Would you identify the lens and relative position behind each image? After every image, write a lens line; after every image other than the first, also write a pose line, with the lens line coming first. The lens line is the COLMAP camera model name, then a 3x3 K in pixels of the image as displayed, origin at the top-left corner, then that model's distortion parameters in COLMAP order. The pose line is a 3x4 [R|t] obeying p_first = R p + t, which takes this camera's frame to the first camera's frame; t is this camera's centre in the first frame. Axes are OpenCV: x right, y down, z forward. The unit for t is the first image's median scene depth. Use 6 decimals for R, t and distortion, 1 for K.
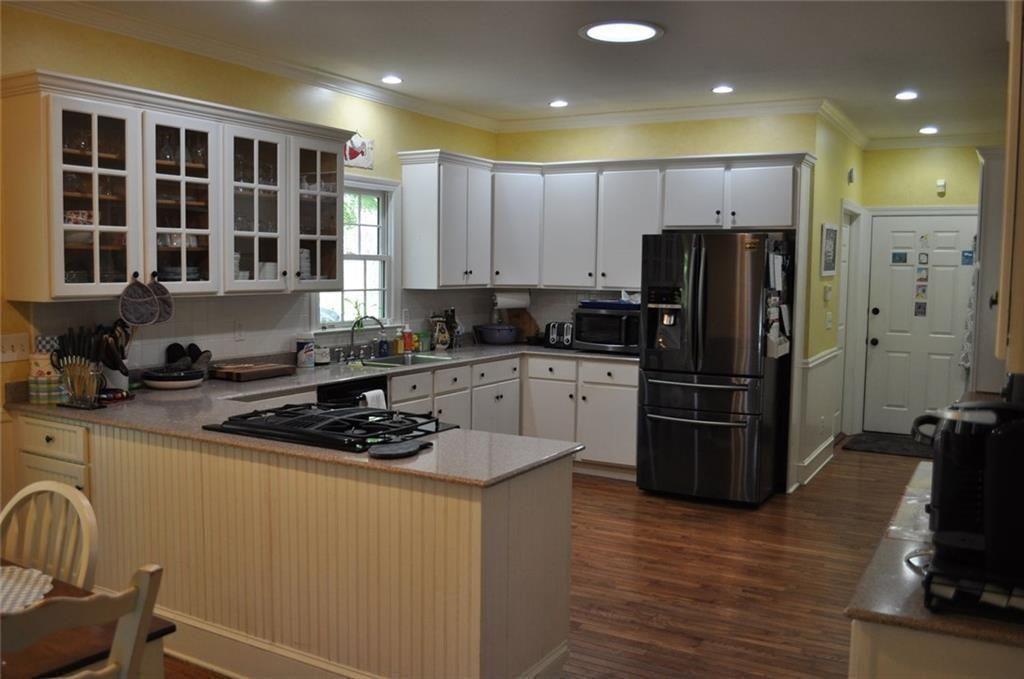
lens RADIAL K [[869.9, 0, 512.0], [0, 869.9, 339.5], [0, 0, 1]] dist [-0.088882, 0.000137]
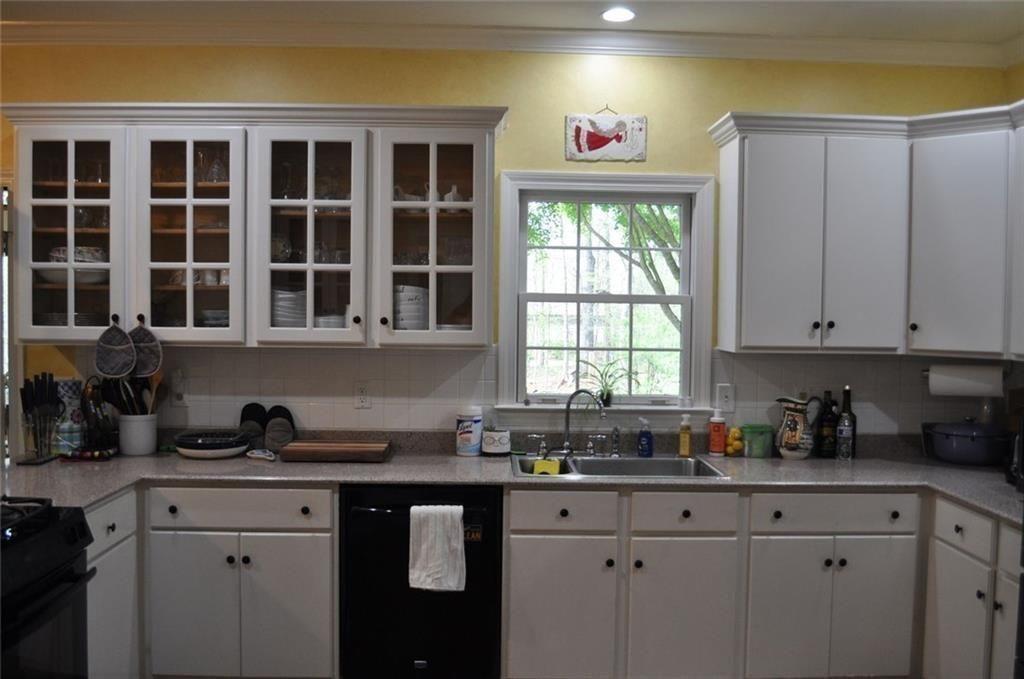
lens RADIAL K [[922.8, 0, 512.0], [0, 922.8, 339.5], [0, 0, 1]] dist [-0.072800, -0.007504]
pose [[0.527884, 0.026563, -0.848901, 0.460059], [-0.077829, 0.996818, -0.017207, -0.057798], [0.845743, 0.075153, 0.528272, 0.712031]]
